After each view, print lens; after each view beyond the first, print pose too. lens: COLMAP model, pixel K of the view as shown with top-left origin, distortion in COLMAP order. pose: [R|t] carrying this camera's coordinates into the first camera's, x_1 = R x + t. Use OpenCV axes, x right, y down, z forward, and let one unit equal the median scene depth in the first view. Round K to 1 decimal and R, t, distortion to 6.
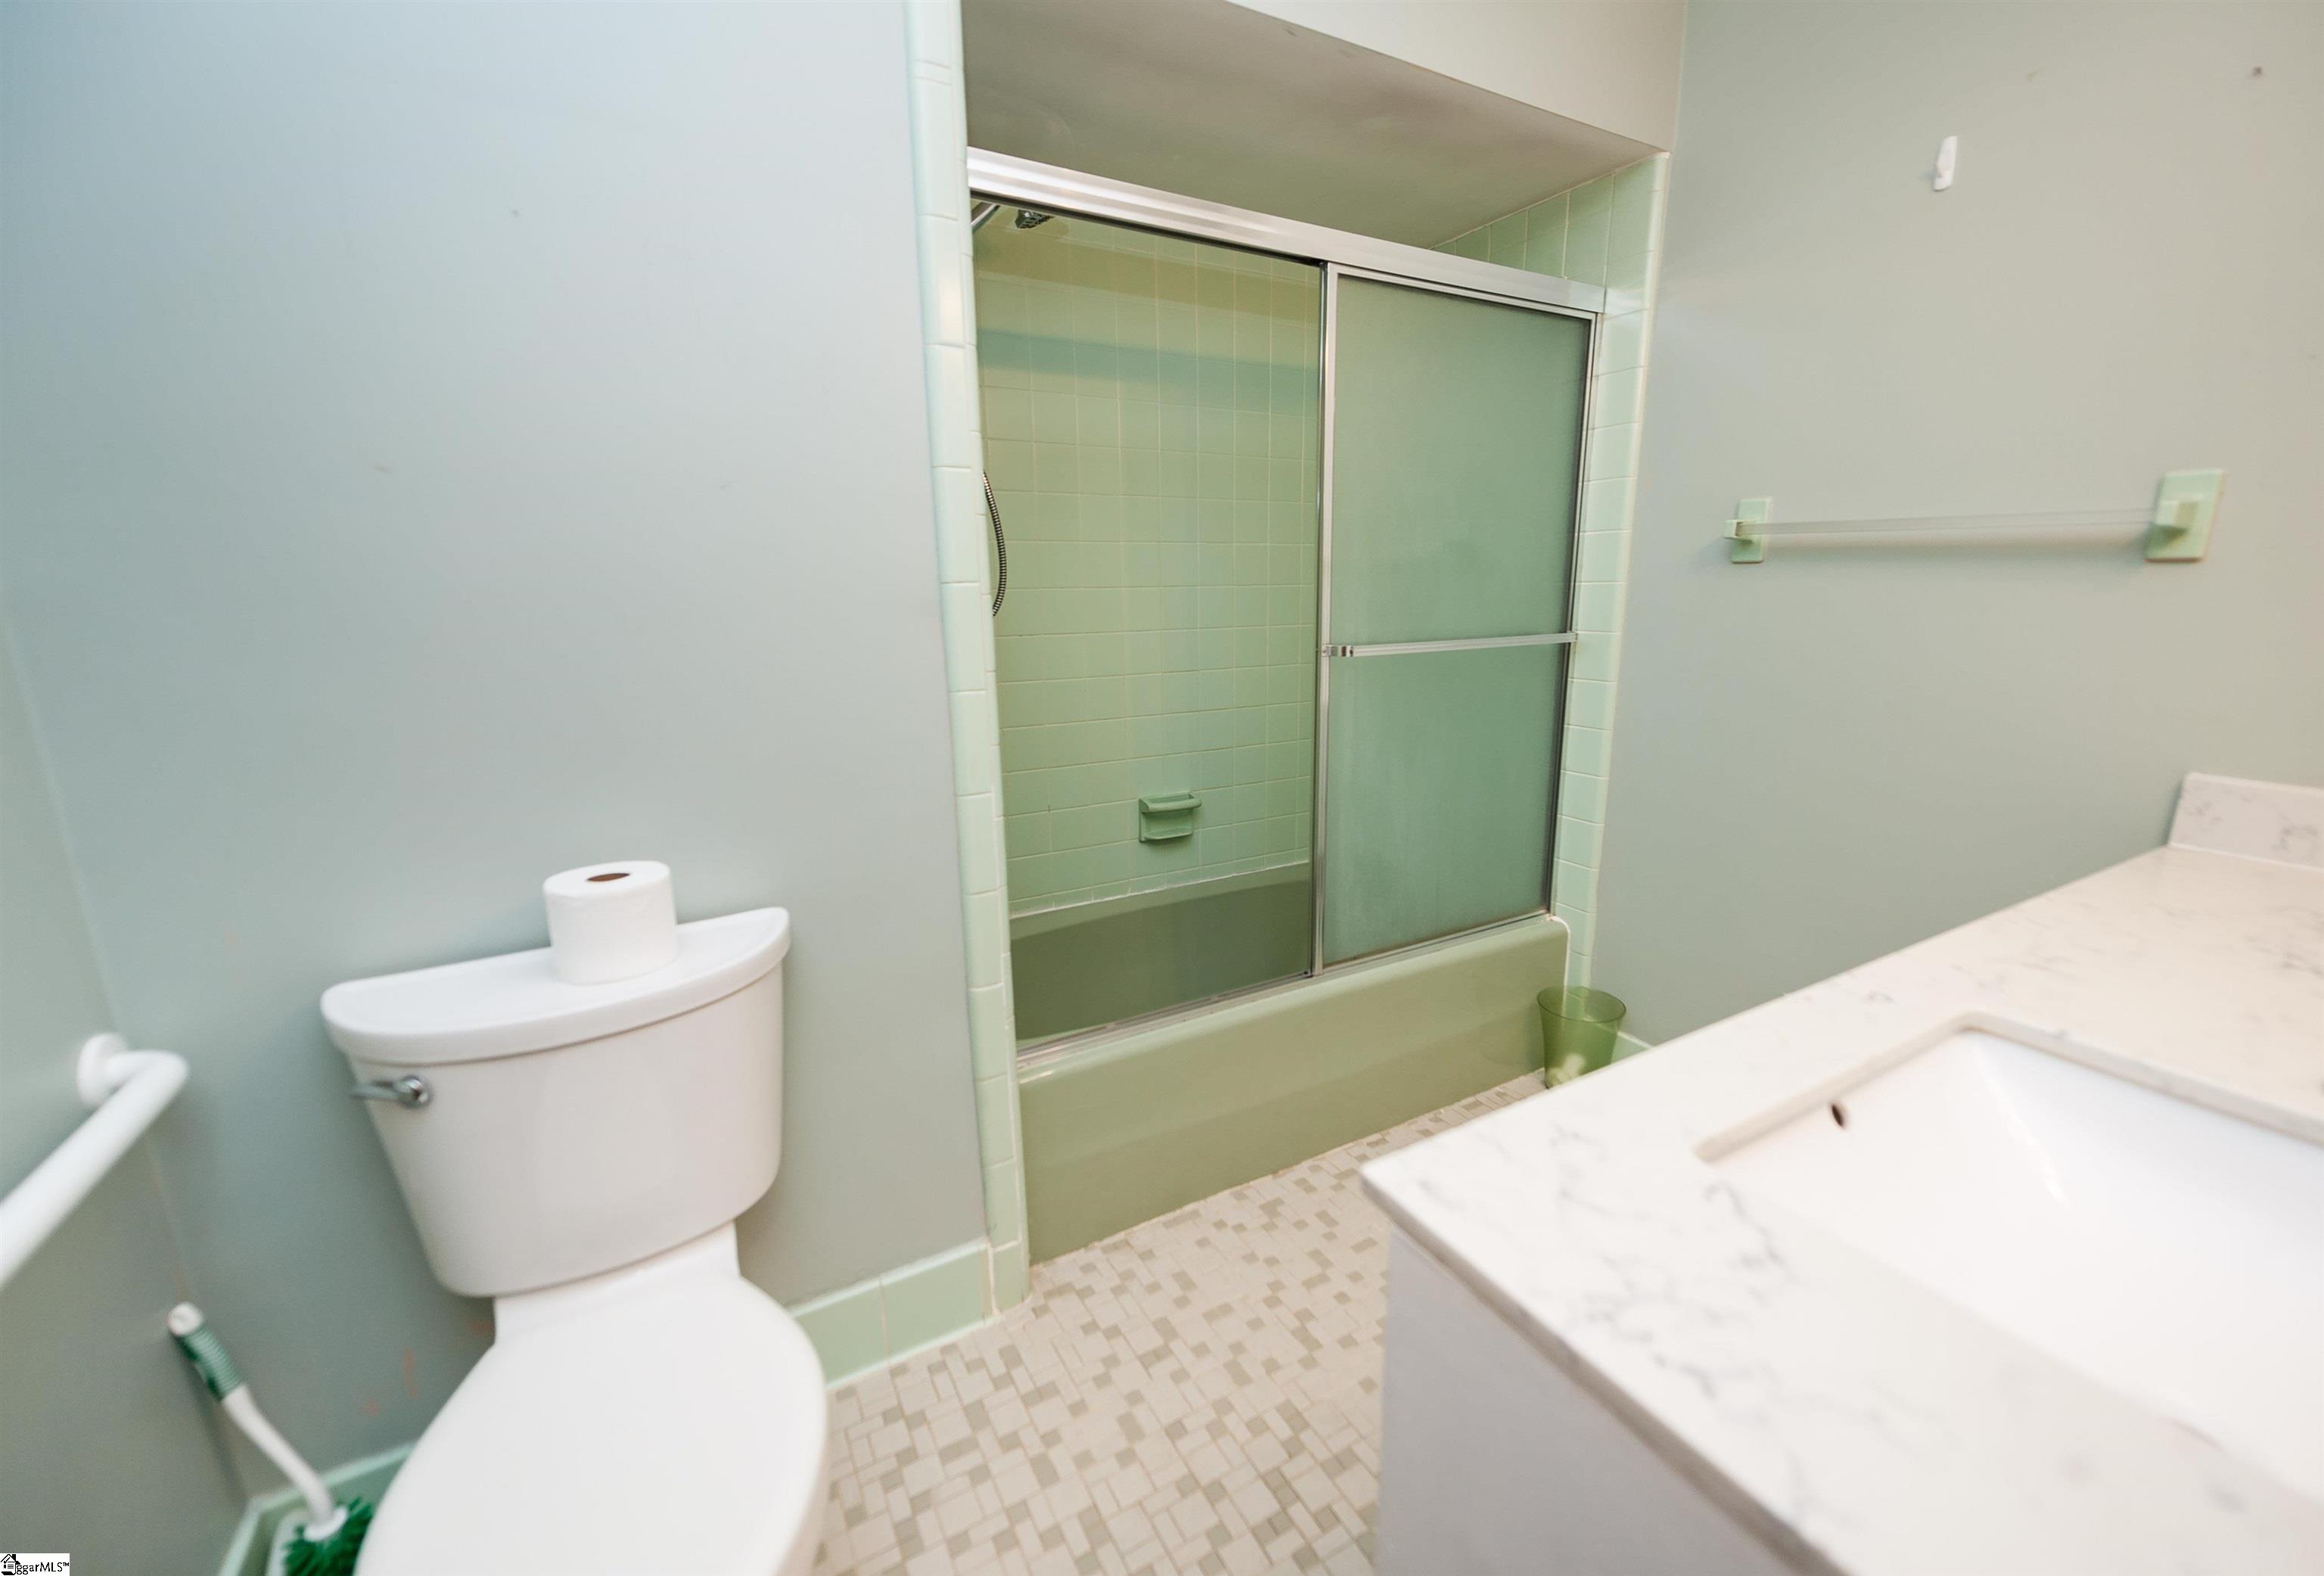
lens RADIAL K [[963.2, 0, 1163.5], [0, 963.2, 795.5], [0, 0, 1]] dist [-0.000417, -0.000074]
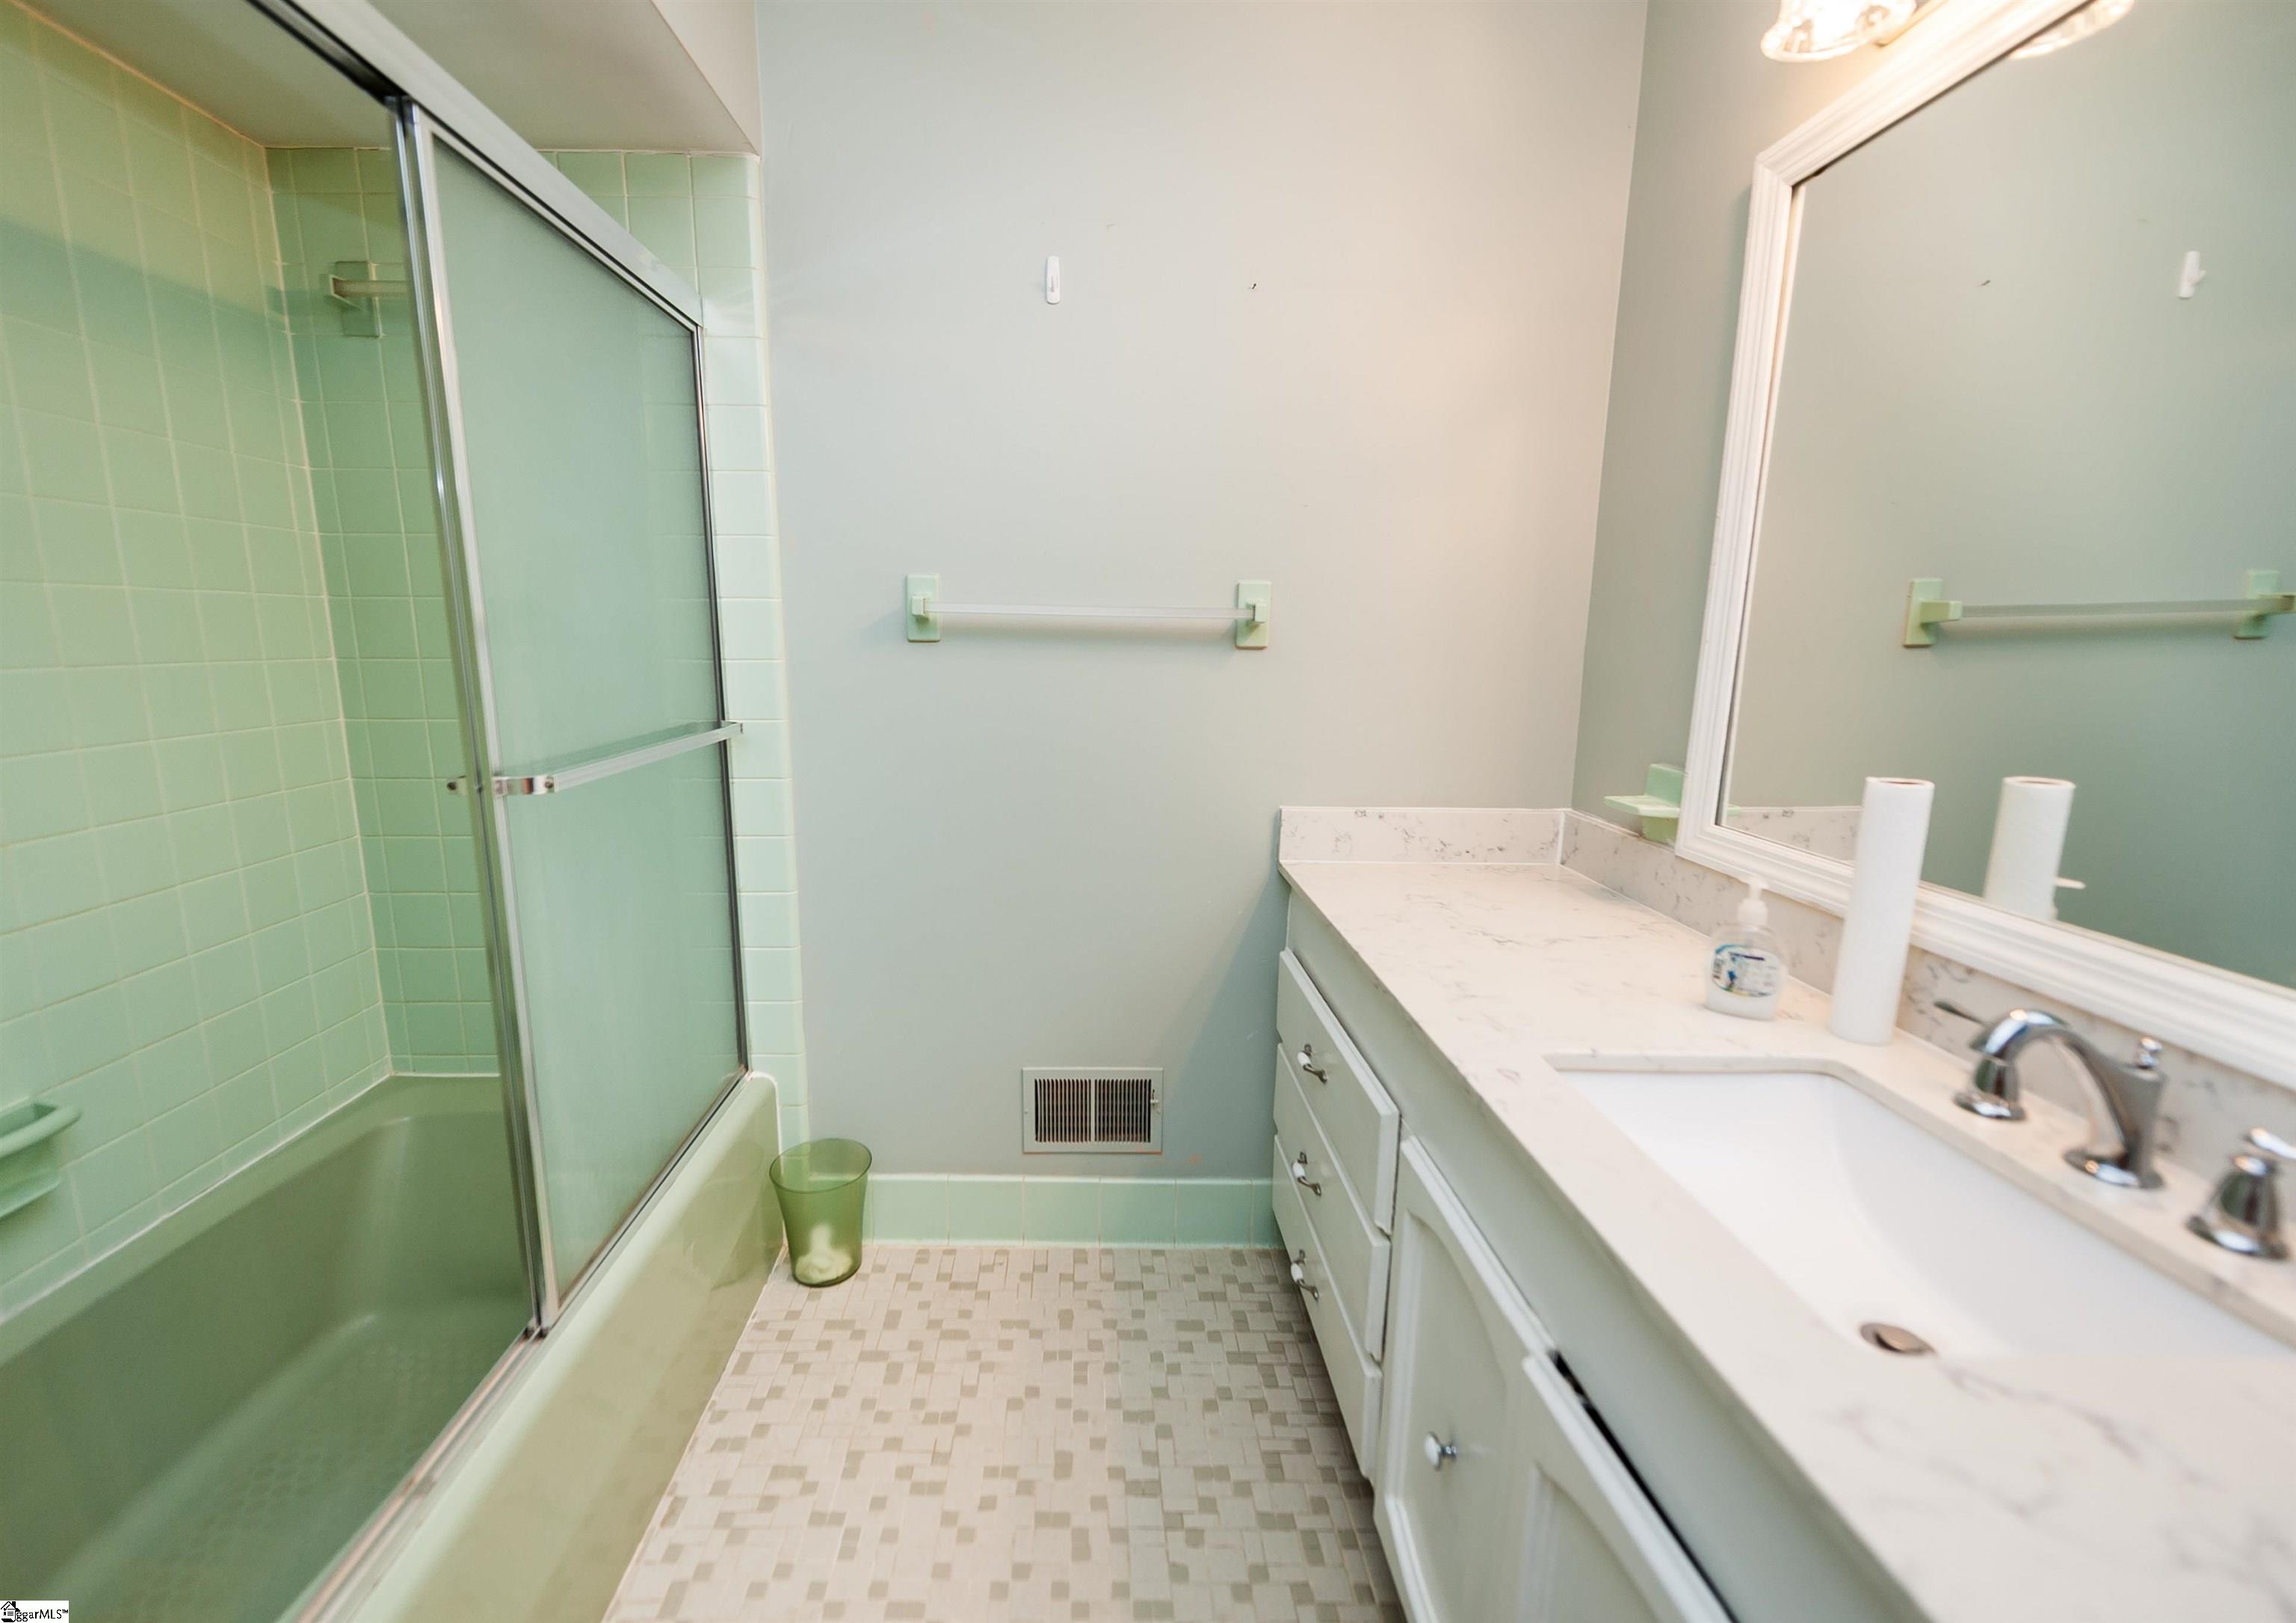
lens RADIAL K [[1013.3, 0, 1135.9], [0, 1013.3, 813.7], [0, 0, 1]] dist [0.016145, -0.000386]
pose [[0.482116, -0.142023, 0.864519, -0.177709], [0.181843, 0.981506, 0.059833, -0.099266], [-0.857028, 0.128360, 0.499026, 0.354095]]
